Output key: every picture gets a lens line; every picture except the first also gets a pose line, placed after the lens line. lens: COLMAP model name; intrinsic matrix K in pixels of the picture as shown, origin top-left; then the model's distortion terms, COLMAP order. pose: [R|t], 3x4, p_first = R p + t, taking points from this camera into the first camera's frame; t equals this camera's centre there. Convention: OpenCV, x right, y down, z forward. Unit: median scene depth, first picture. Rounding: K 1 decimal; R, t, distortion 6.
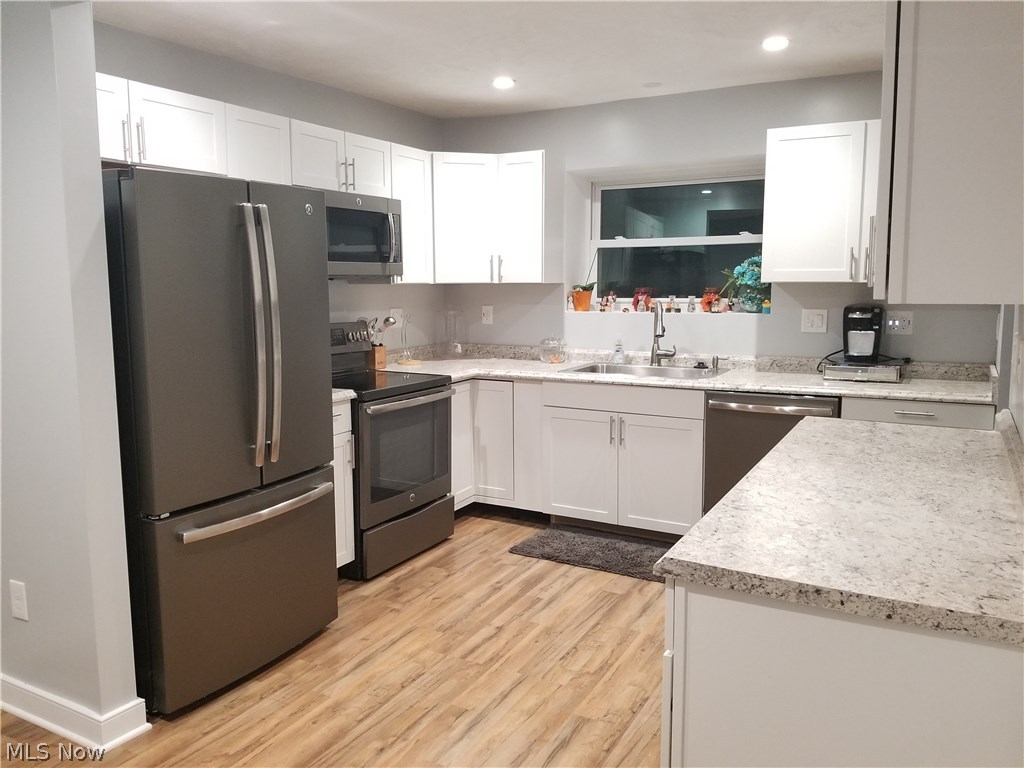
lens RADIAL K [[817.0, 0, 510.7], [0, 817.0, 378.2], [0, 0, 1]] dist [0.070194, -0.119970]
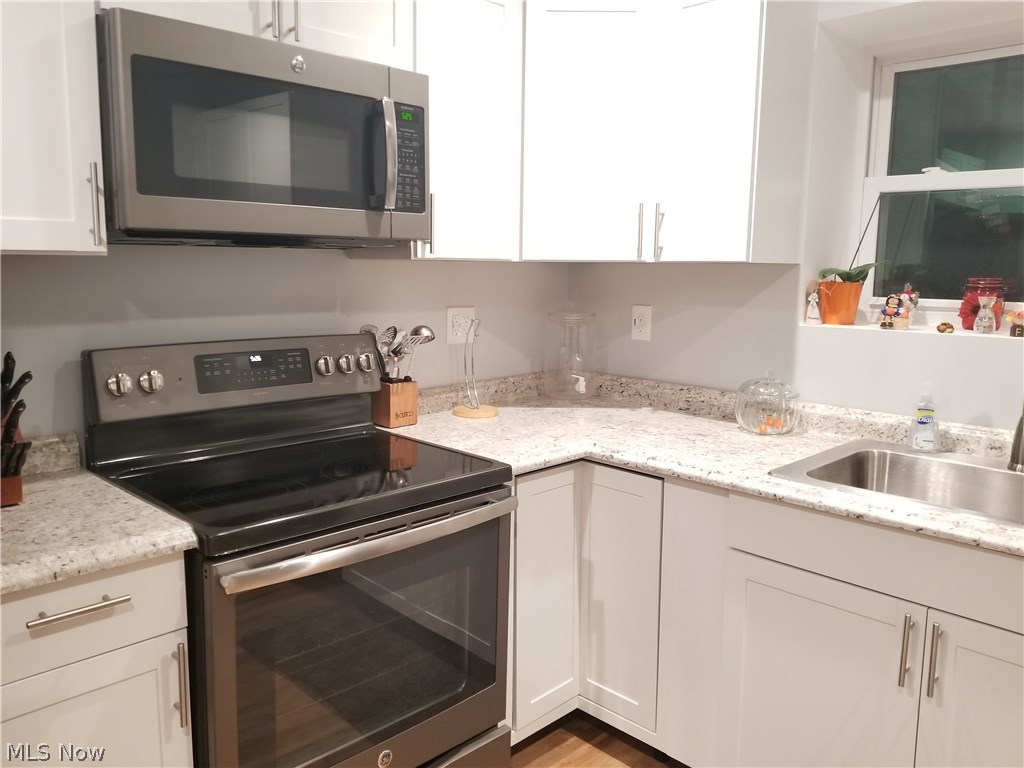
lens RADIAL K [[817.0, 0, 493.8], [0, 817.0, 371.5], [0, 0, 1]] dist [0.070194, -0.119970]
pose [[0.954789, 0.055260, -0.292103, 0.040567], [-0.052597, 0.998472, 0.016966, -0.055742], [0.292594, -0.000835, 0.956236, 0.516574]]
